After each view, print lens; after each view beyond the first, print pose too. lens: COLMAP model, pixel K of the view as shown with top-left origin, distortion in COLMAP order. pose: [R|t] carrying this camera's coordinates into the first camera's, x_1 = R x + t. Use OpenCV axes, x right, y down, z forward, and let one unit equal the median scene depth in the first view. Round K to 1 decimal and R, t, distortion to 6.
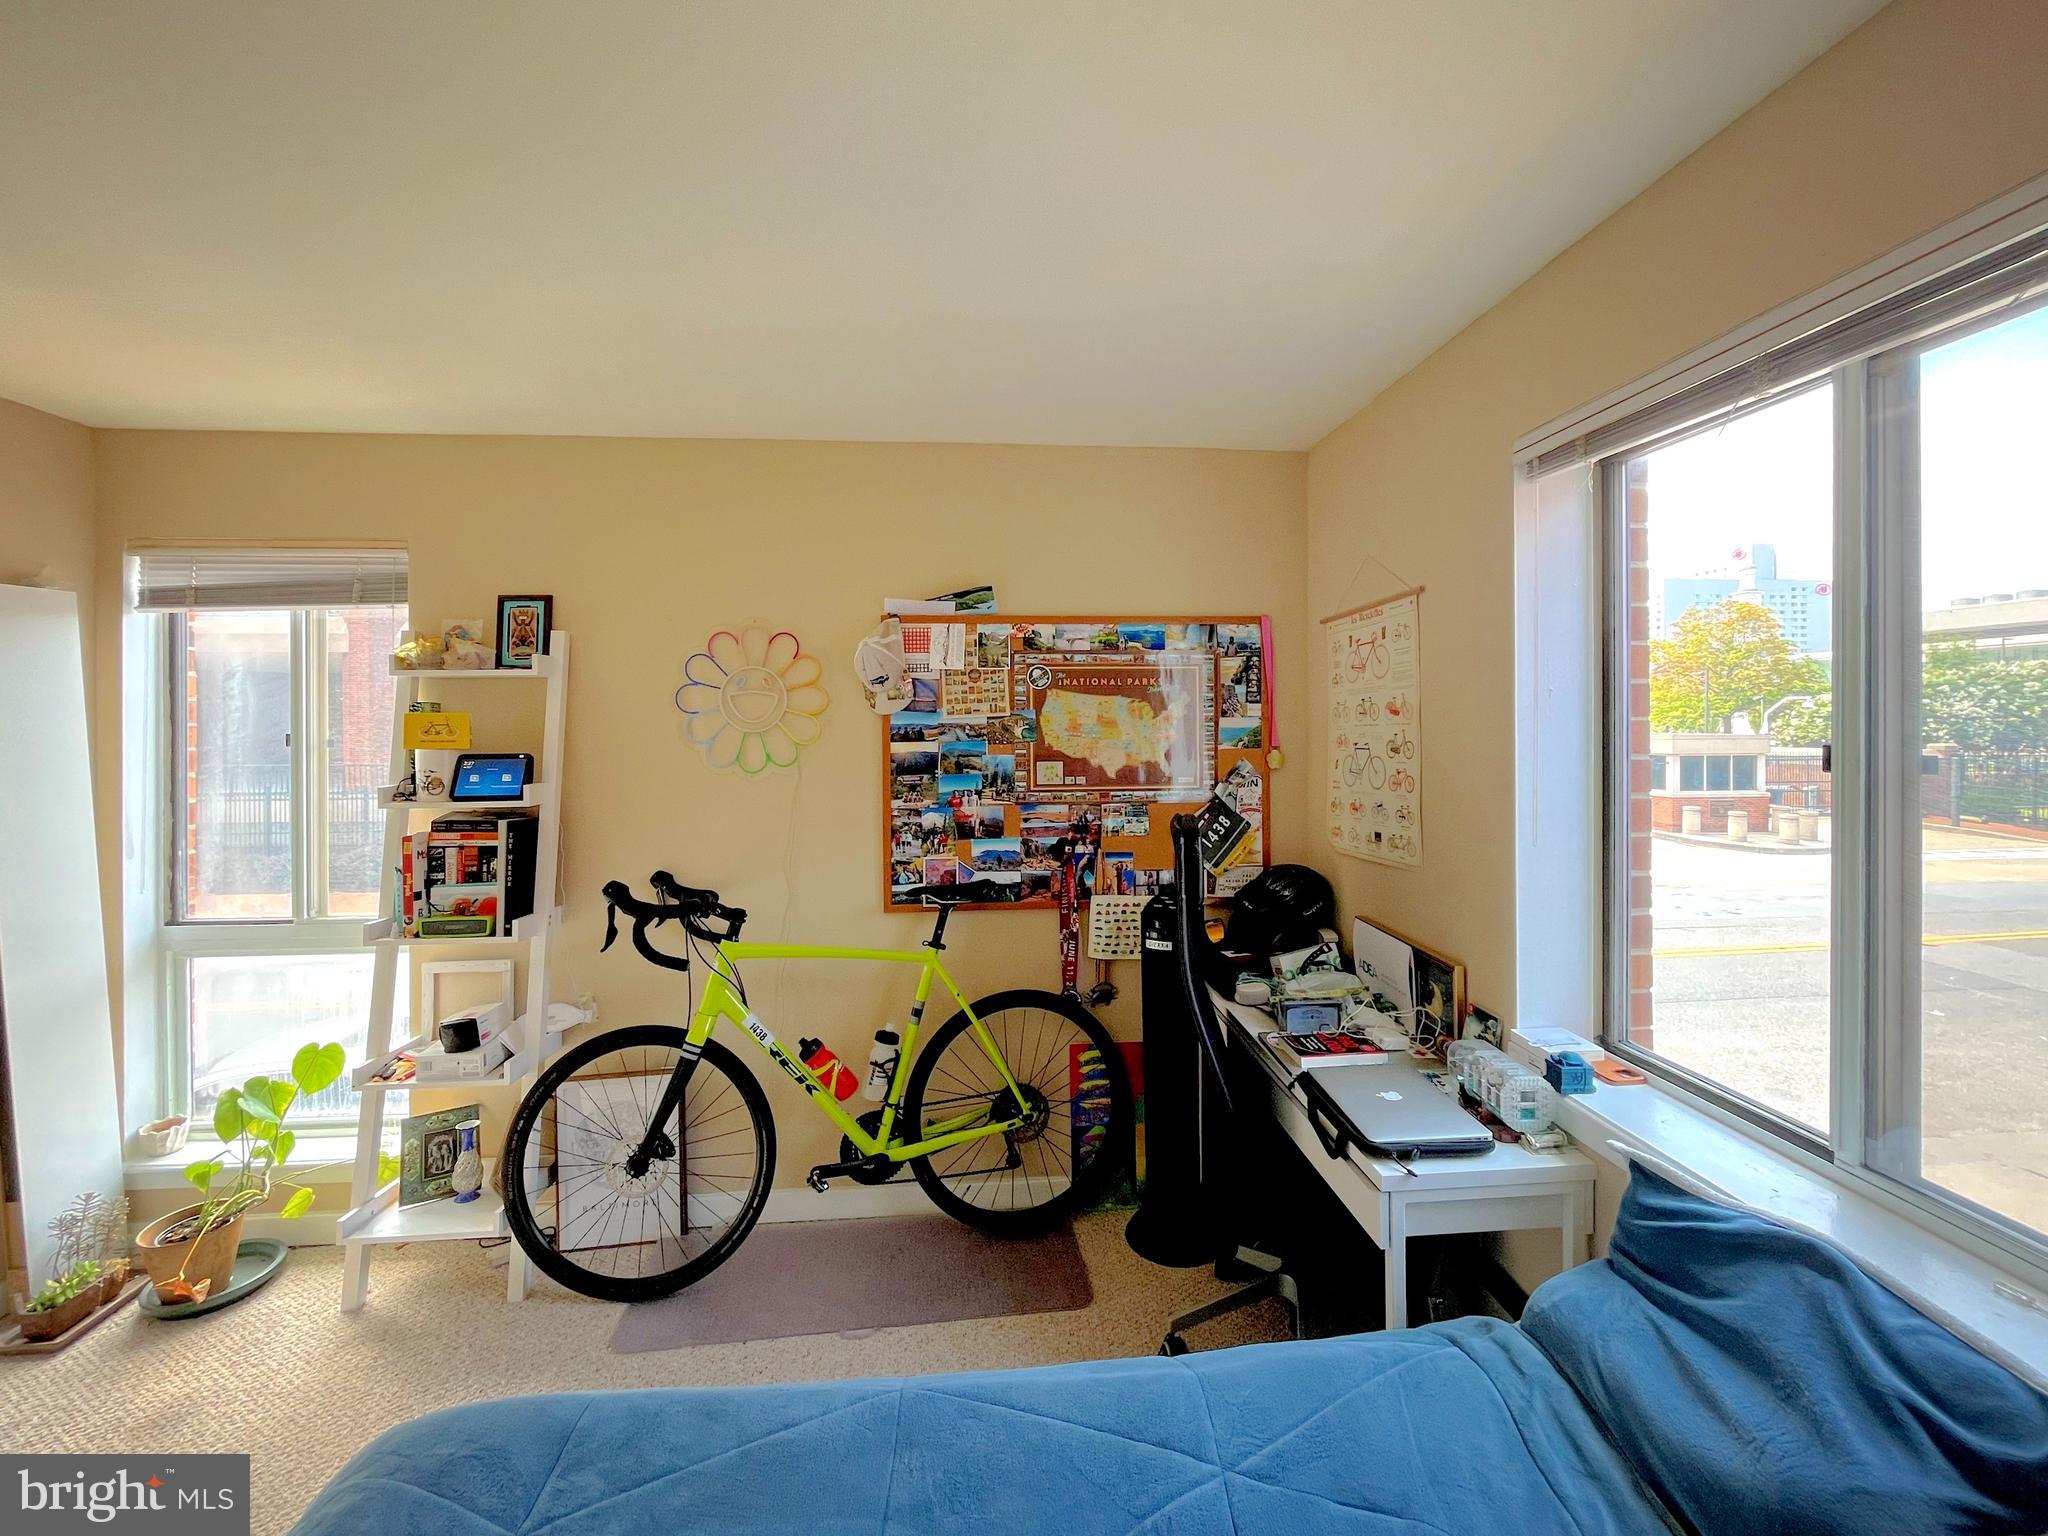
lens RADIAL K [[821.4, 0, 1021.9], [0, 821.4, 763.5], [0, 0, 1]] dist [-0.003407, -0.000392]
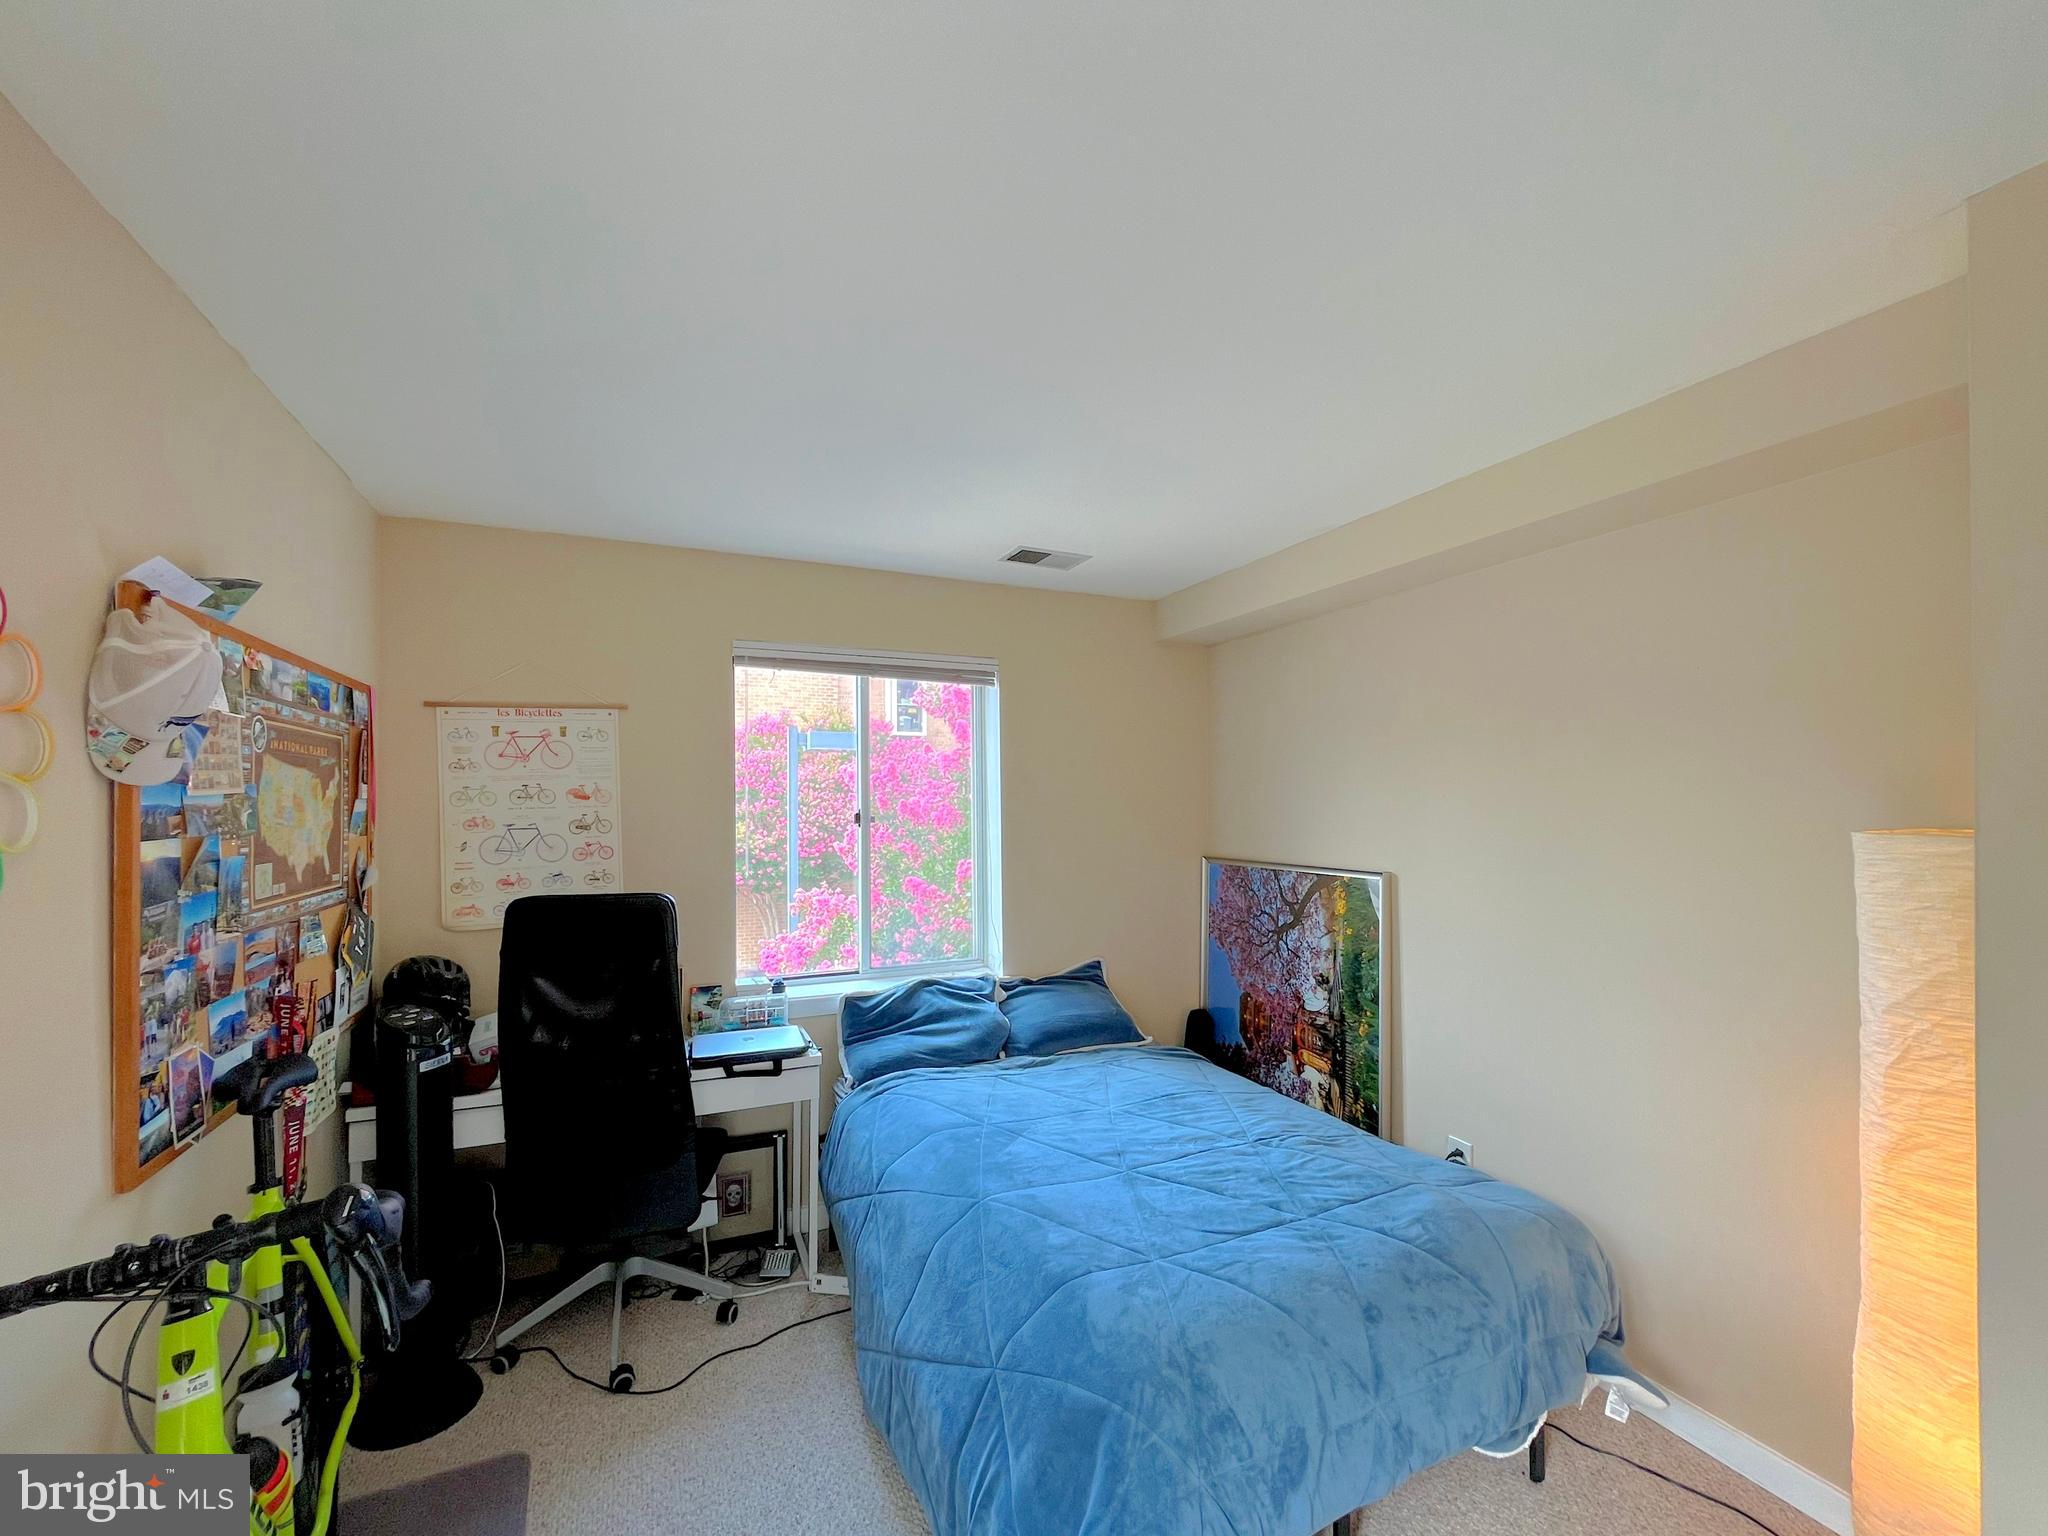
lens RADIAL K [[821.4, 0, 1021.9], [0, 821.4, 763.5], [0, 0, 1]] dist [-0.003407, -0.000392]
pose [[-0.327764, 0.057067, 0.943034, -0.950084], [0.061022, 0.997368, -0.039146, -0.023671], [-0.942787, 0.044715, -0.330384, 0.781368]]
